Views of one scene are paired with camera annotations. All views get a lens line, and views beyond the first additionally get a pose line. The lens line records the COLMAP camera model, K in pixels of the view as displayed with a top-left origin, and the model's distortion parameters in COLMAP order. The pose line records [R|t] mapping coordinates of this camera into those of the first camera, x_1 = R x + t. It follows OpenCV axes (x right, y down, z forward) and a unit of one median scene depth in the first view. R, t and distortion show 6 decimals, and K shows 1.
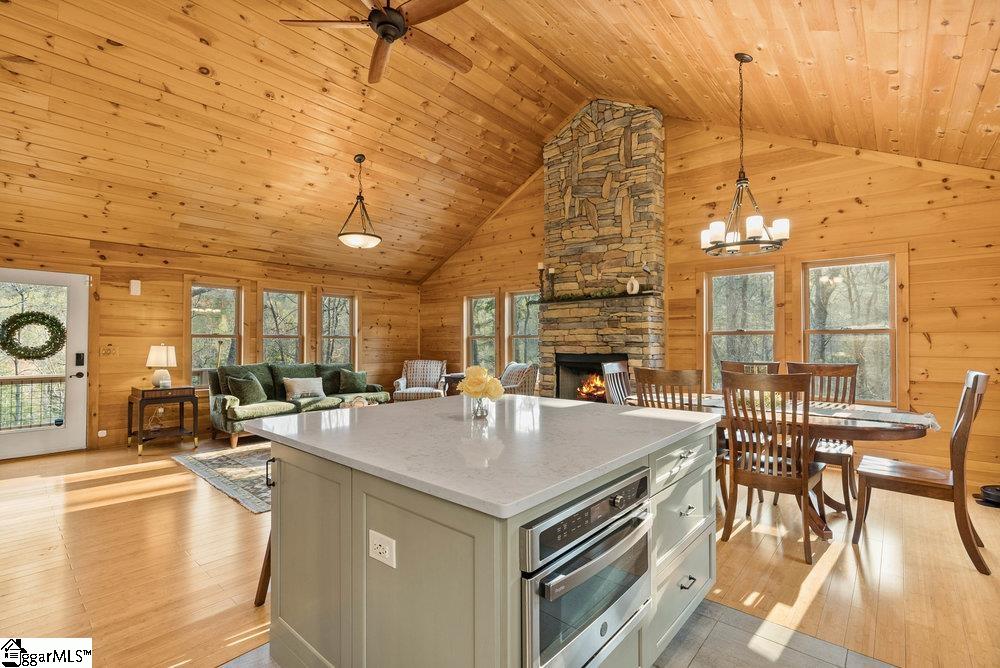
lens RADIAL K [[454.2, 0, 505.0], [0, 454.2, 335.6], [0, 0, 1]] dist [0.000237, -0.000023]
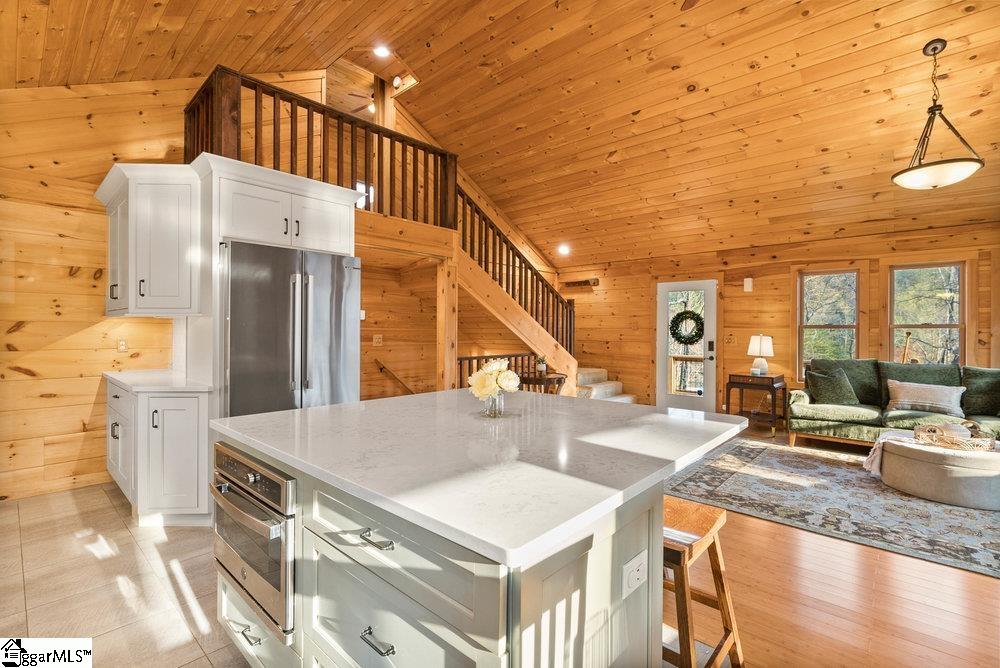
lens RADIAL K [[454.2, 0, 504.8], [0, 454.2, 332.4], [0, 0, 1]] dist [0.000237, -0.000023]
pose [[-0.015243, 0.005568, -0.999868, 0.347334], [0.008998, 0.999945, 0.005431, 0.001974], [0.999843, -0.008914, -0.015292, 0.423812]]
